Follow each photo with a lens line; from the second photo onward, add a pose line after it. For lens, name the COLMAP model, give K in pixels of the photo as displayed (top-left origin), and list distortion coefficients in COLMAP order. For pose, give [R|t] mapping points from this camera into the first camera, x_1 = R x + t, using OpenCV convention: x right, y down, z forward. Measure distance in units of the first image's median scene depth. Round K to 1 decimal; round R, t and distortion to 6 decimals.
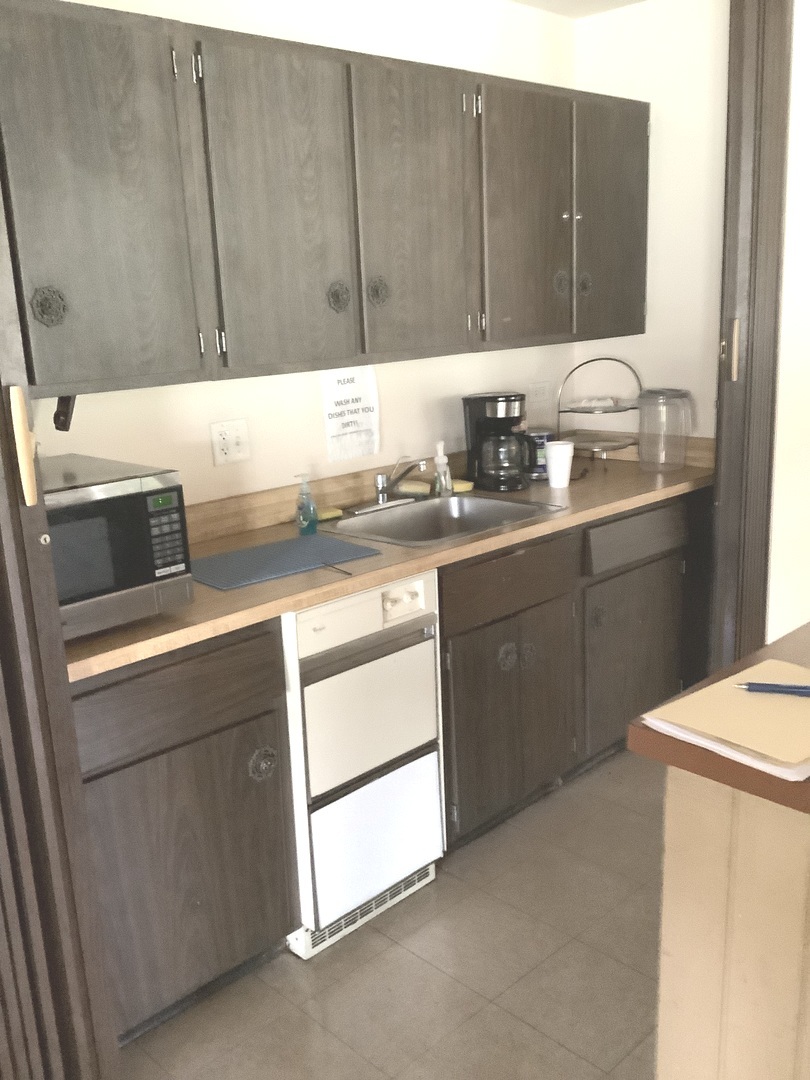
lens RADIAL K [[989.8, 0, 405.0], [0, 989.8, 540.0], [0, 0, 1]] dist [0.075055, -0.016385]
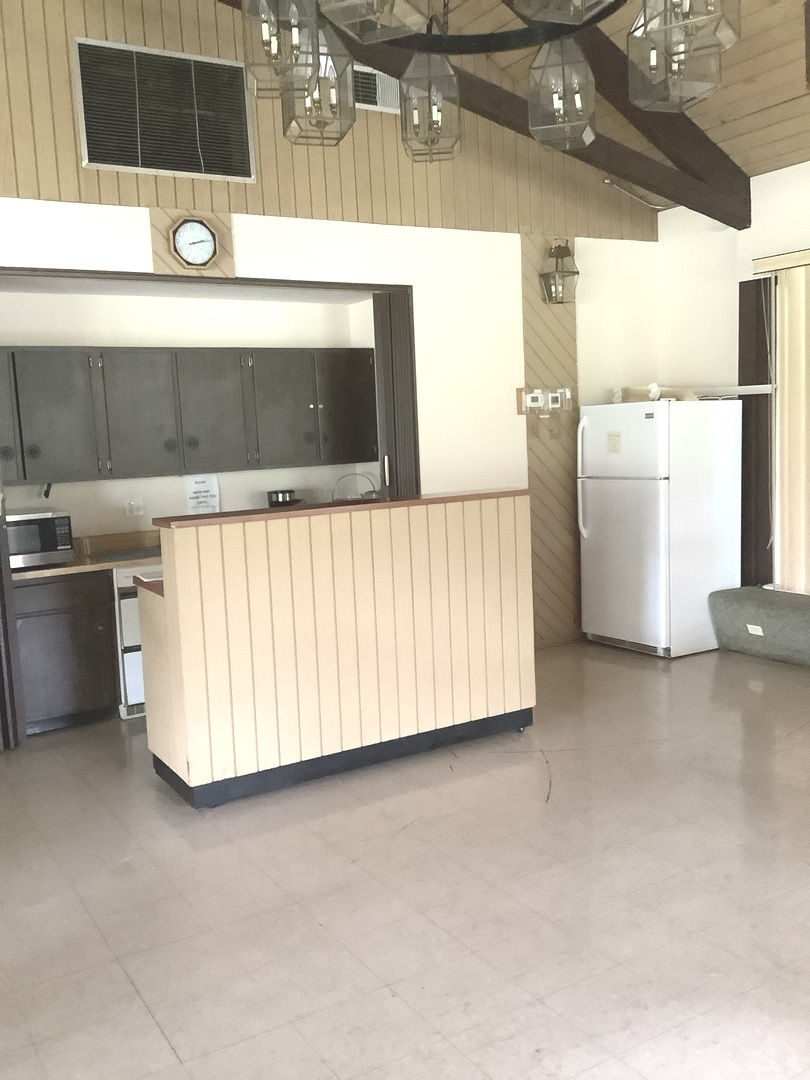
lens RADIAL K [[989.8, 0, 405.0], [0, 989.8, 540.0], [0, 0, 1]] dist [0.075055, -0.016385]
pose [[0.972787, 0.022816, -0.230577, 0.994157], [-0.049301, 0.992734, -0.109766, 0.202209], [0.226397, 0.118146, 0.966843, -1.094379]]
